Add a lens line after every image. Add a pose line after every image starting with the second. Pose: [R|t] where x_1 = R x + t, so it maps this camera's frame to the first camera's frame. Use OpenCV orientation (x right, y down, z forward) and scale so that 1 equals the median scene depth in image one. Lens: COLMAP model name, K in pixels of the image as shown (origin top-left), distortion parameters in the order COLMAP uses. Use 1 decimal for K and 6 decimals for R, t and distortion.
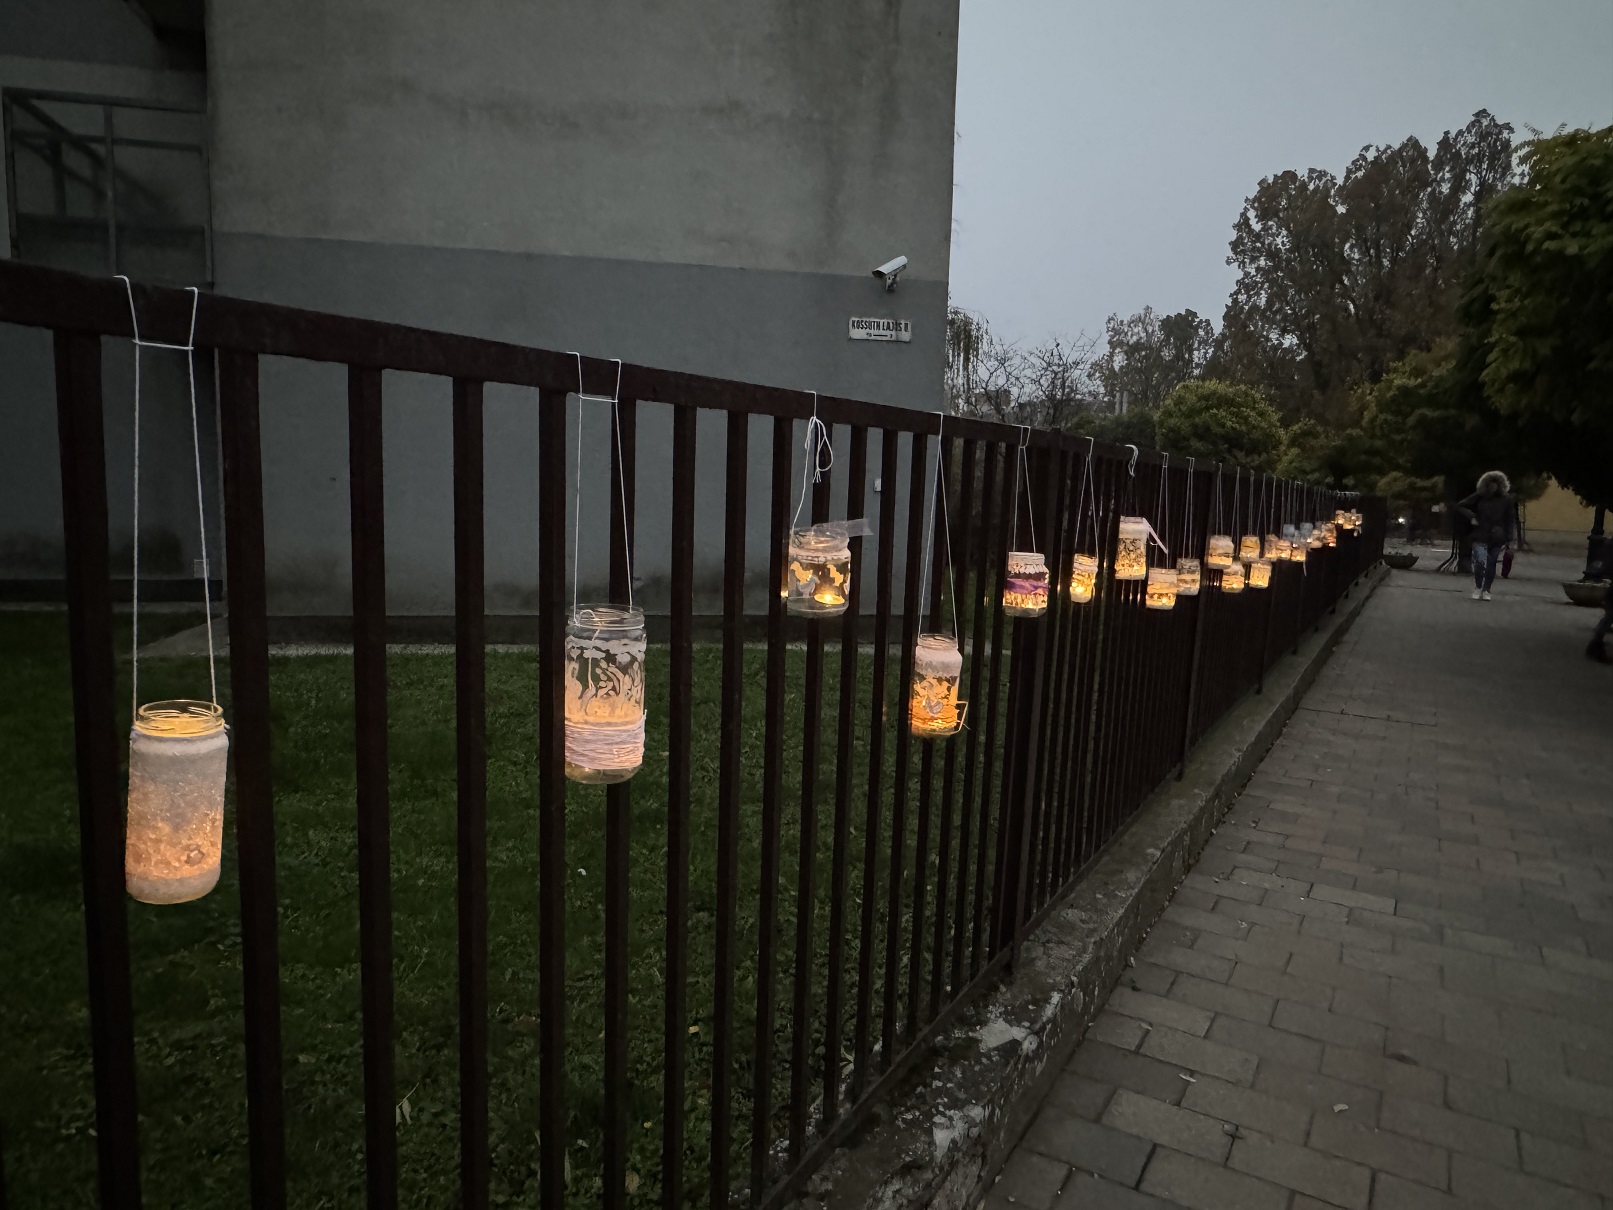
lens RADIAL K [[1097.5, 0, 806.5], [0, 1097.5, 605.0], [0, 0, 1]] dist [0.001608, 0.003328]
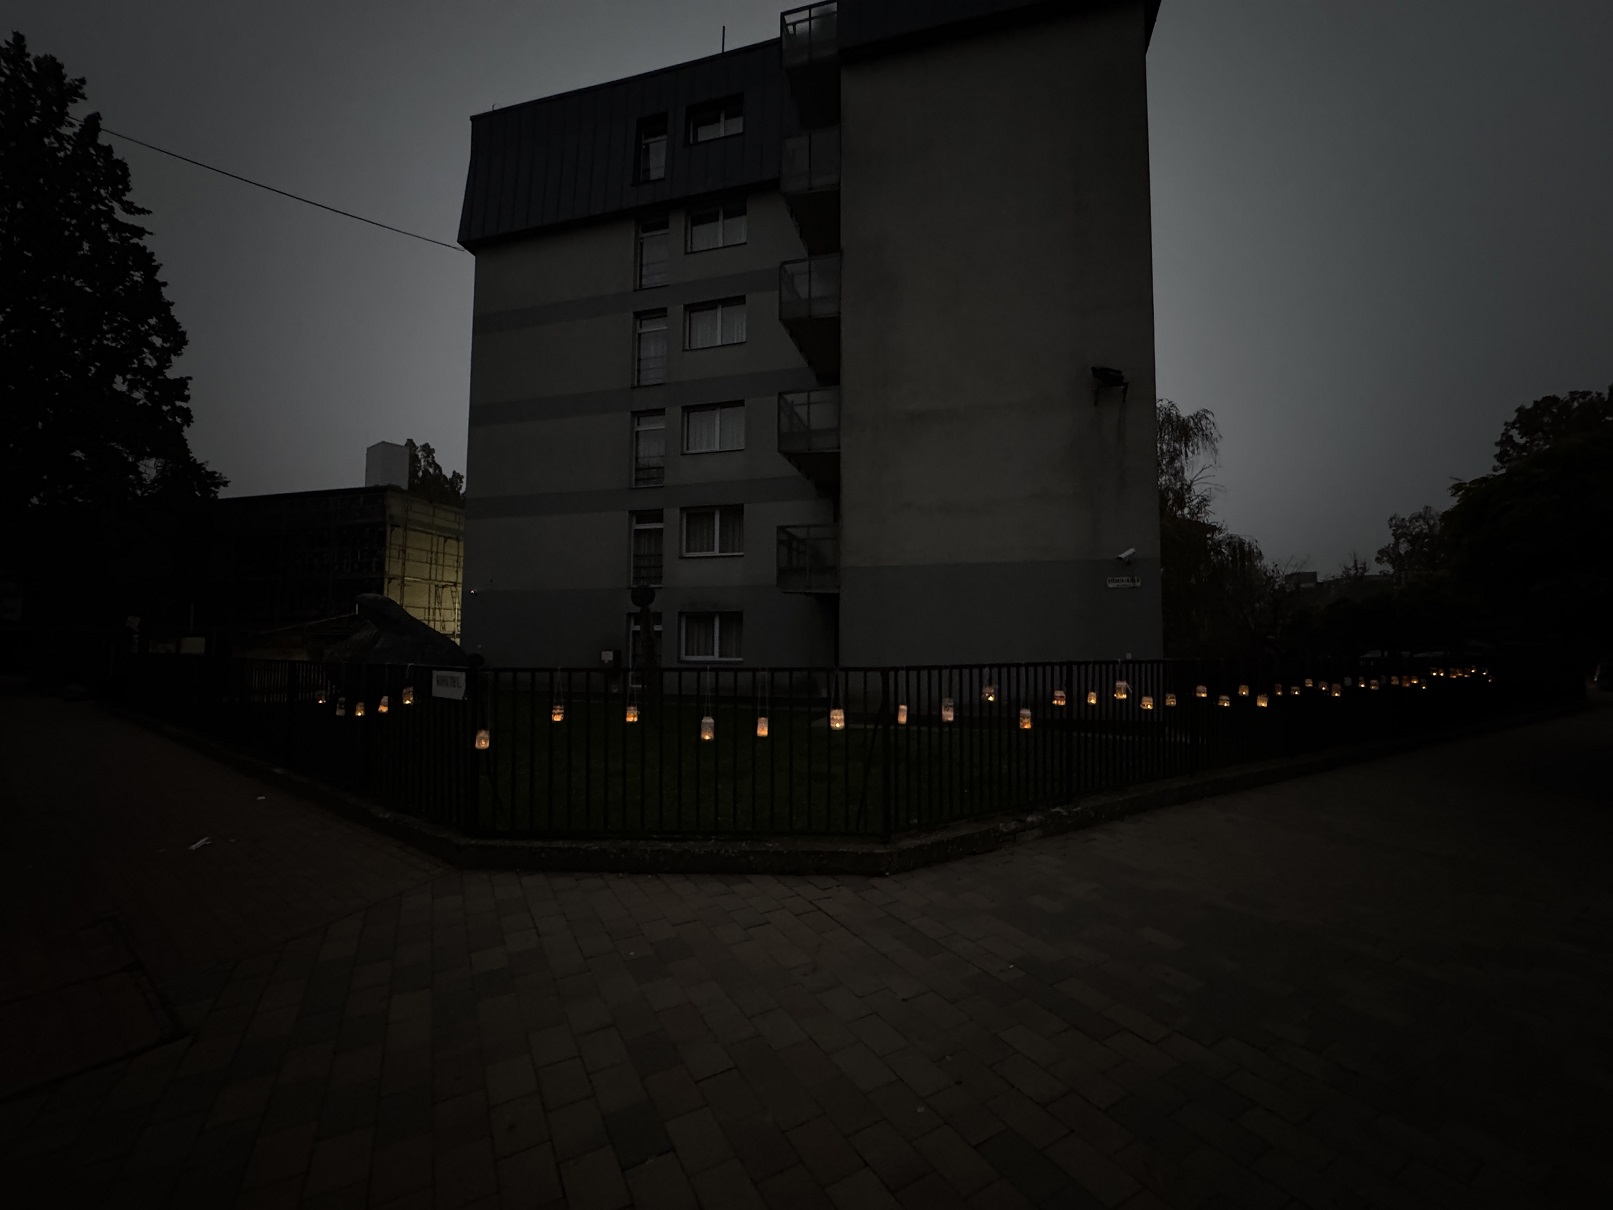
lens RADIAL K [[646.6, 0, 806.5], [0, 646.6, 605.0], [0, 0, 1]] dist [-0.001688, -0.000255]
pose [[0.881456, -0.049445, -0.469670, 0.113387], [-0.032128, 0.985922, -0.164092, 0.013580], [0.471171, 0.159729, 0.867459, -0.356866]]
